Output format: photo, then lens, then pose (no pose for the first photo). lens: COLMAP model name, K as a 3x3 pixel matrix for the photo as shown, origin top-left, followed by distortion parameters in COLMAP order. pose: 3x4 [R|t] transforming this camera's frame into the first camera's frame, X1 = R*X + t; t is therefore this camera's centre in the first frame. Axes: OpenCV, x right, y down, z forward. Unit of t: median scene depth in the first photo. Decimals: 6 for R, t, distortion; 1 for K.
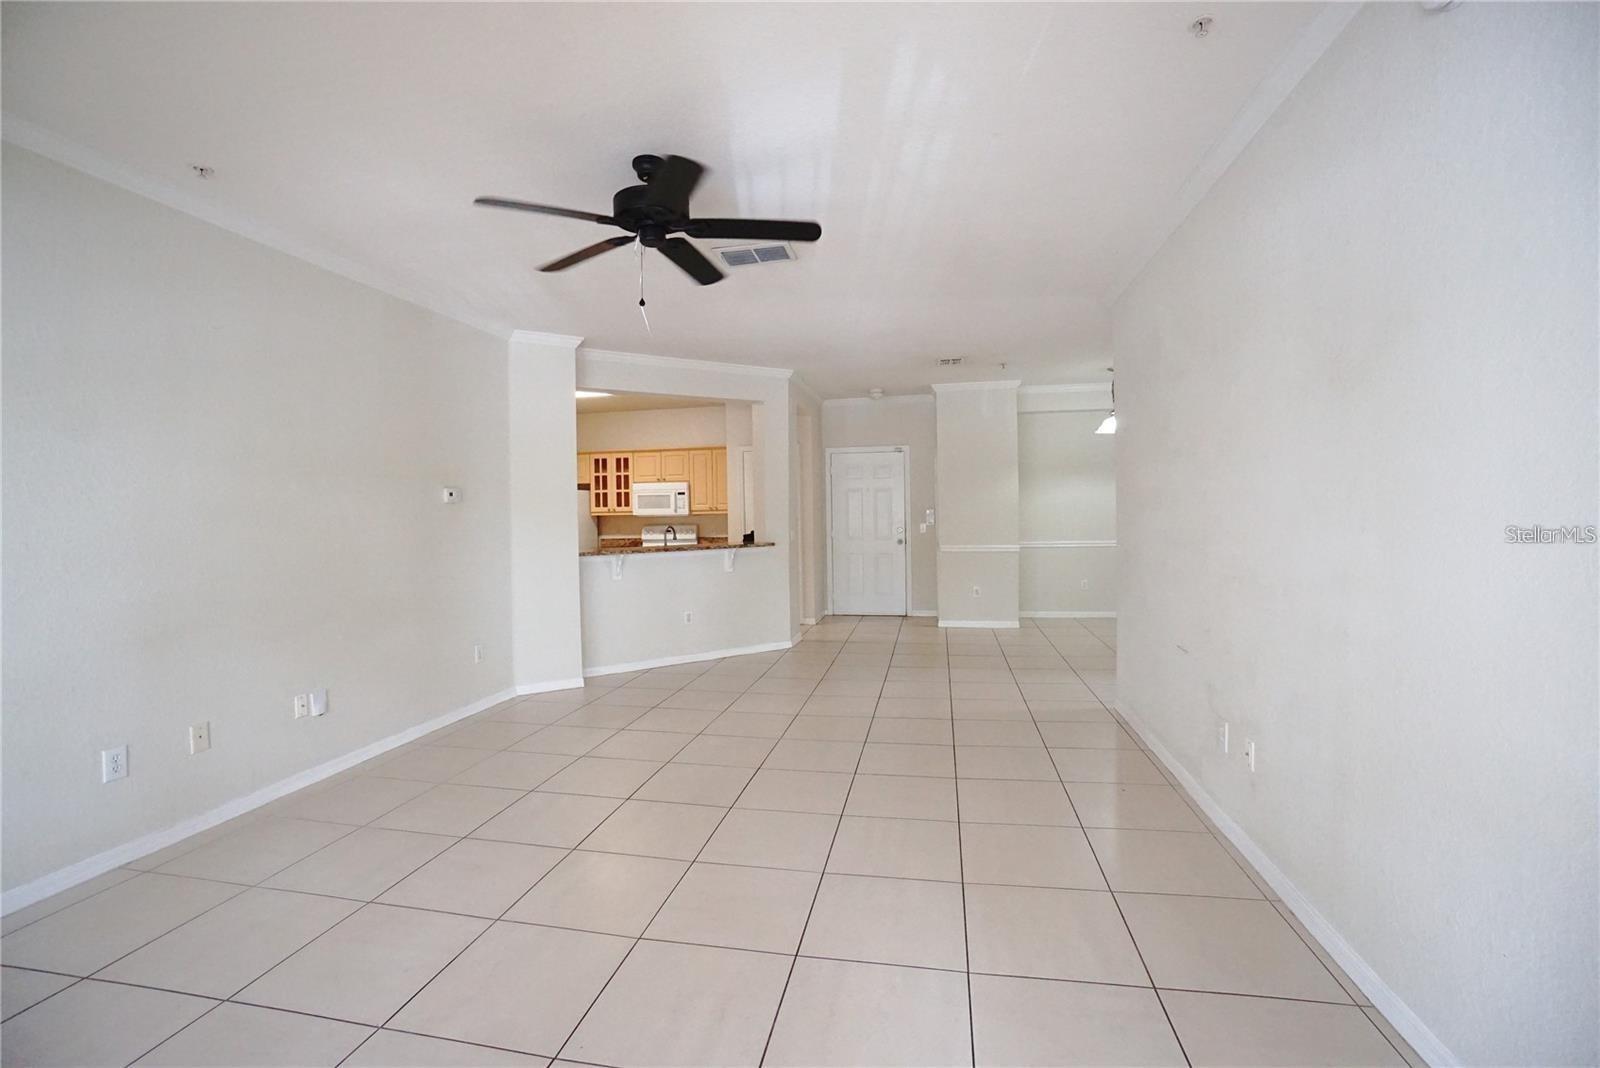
lens RADIAL K [[699.1, 0, 798.5], [0, 699.1, 522.5], [0, 0, 1]] dist [-0.071298, 0.028878]
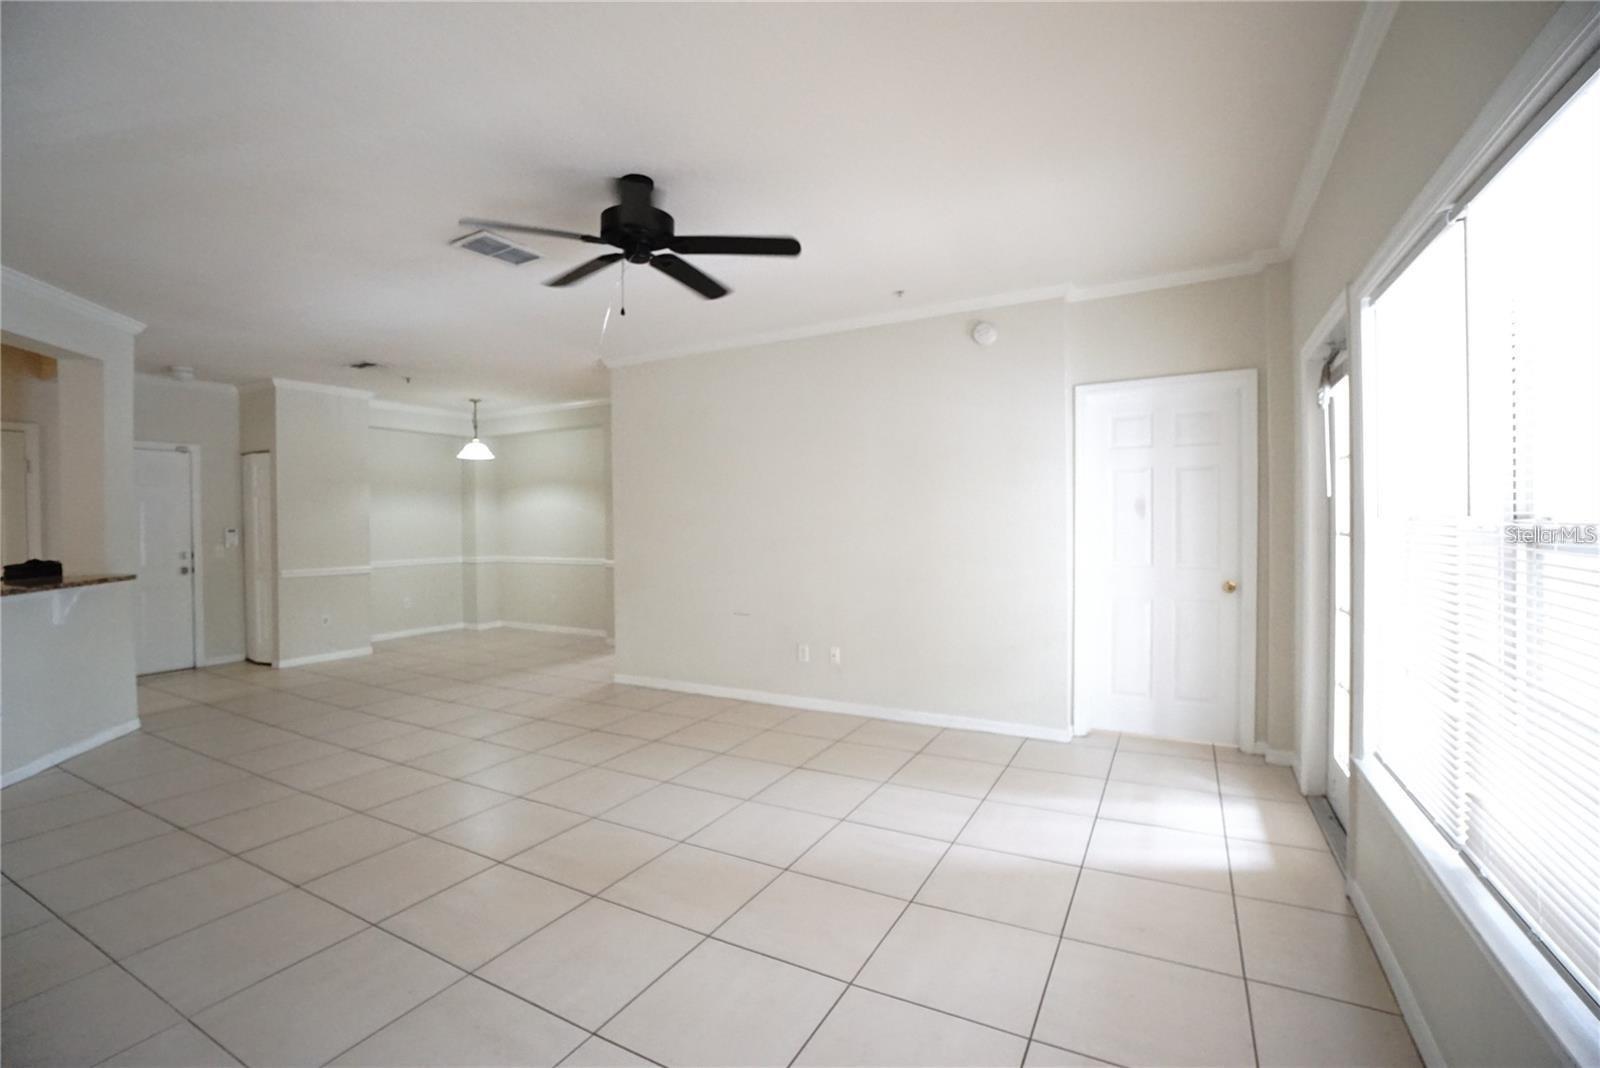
lens RADIAL K [[699.1, 0, 798.5], [0, 699.1, 522.5], [0, 0, 1]] dist [-0.071298, 0.028878]
pose [[0.305178, 0.014923, 0.952178, -0.382796], [0.017589, 0.999618, -0.021304, 0.003082], [-0.952133, 0.023249, 0.304799, 0.160345]]
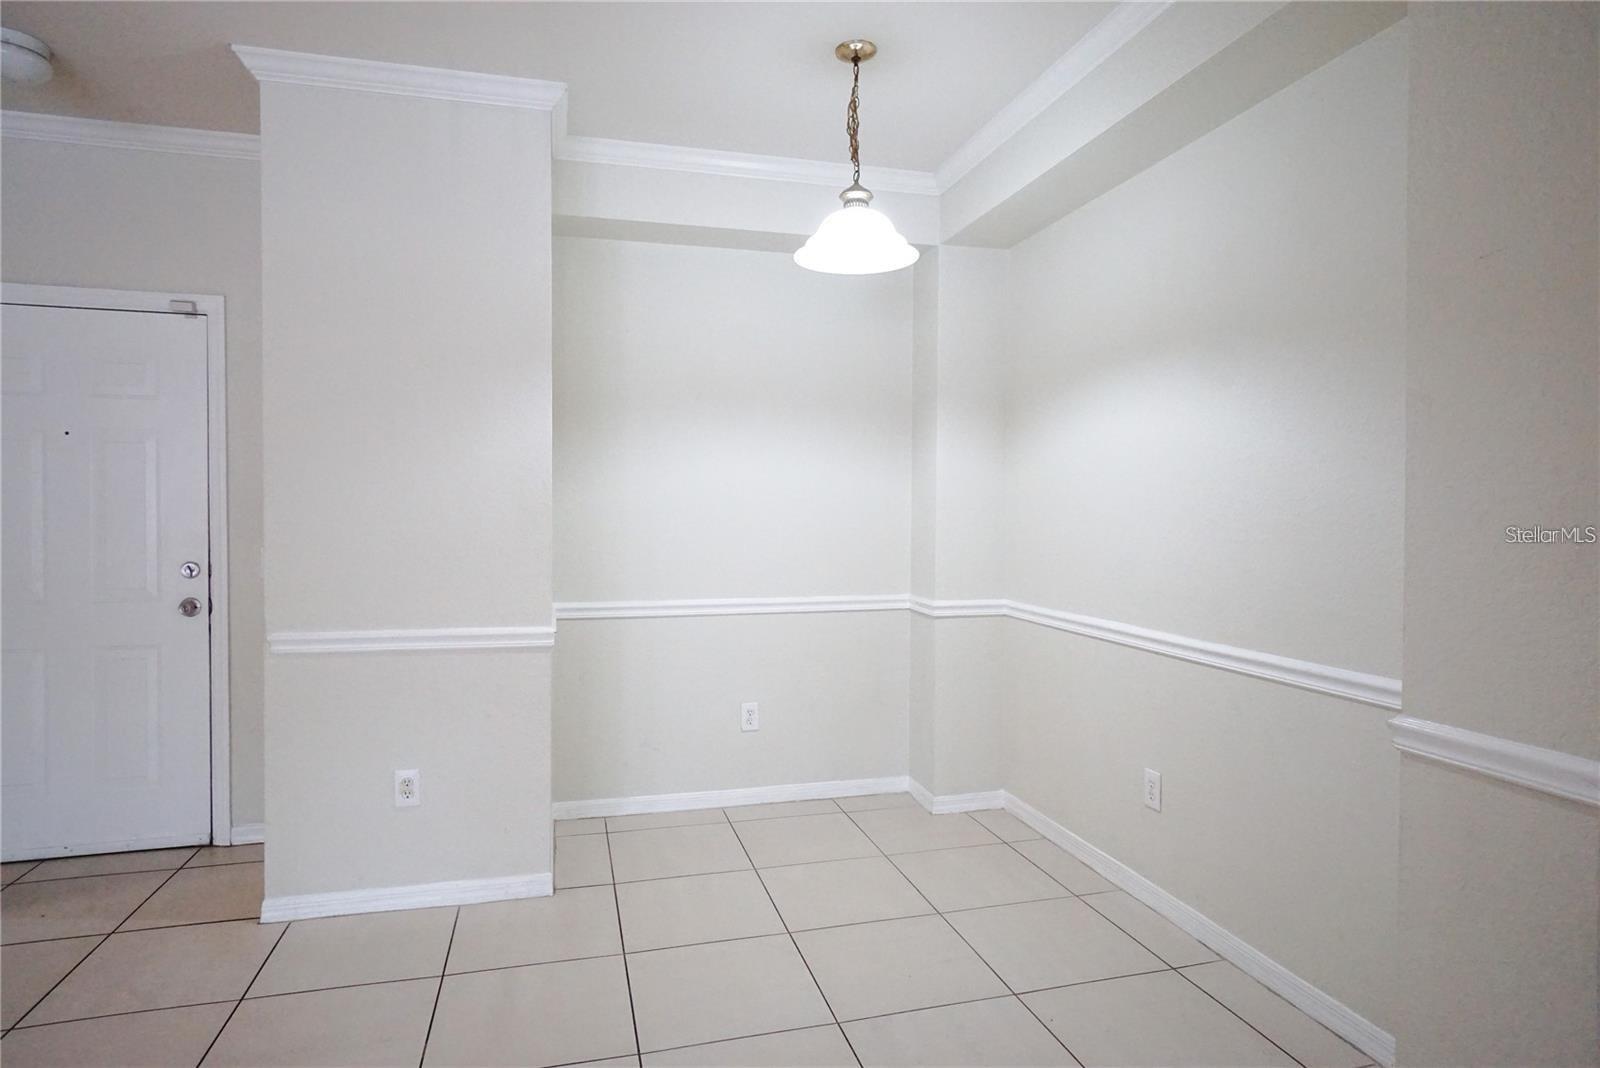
lens RADIAL K [[905.2, 0, 806.6], [0, 905.2, 528.7], [0, 0, 1]] dist [-0.024167, -0.000361]
pose [[0.899788, 0.011419, 0.436178, 0.242801], [-0.013247, 0.999912, 0.001151, -0.012364], [-0.436126, -0.006813, 0.899860, 0.585441]]
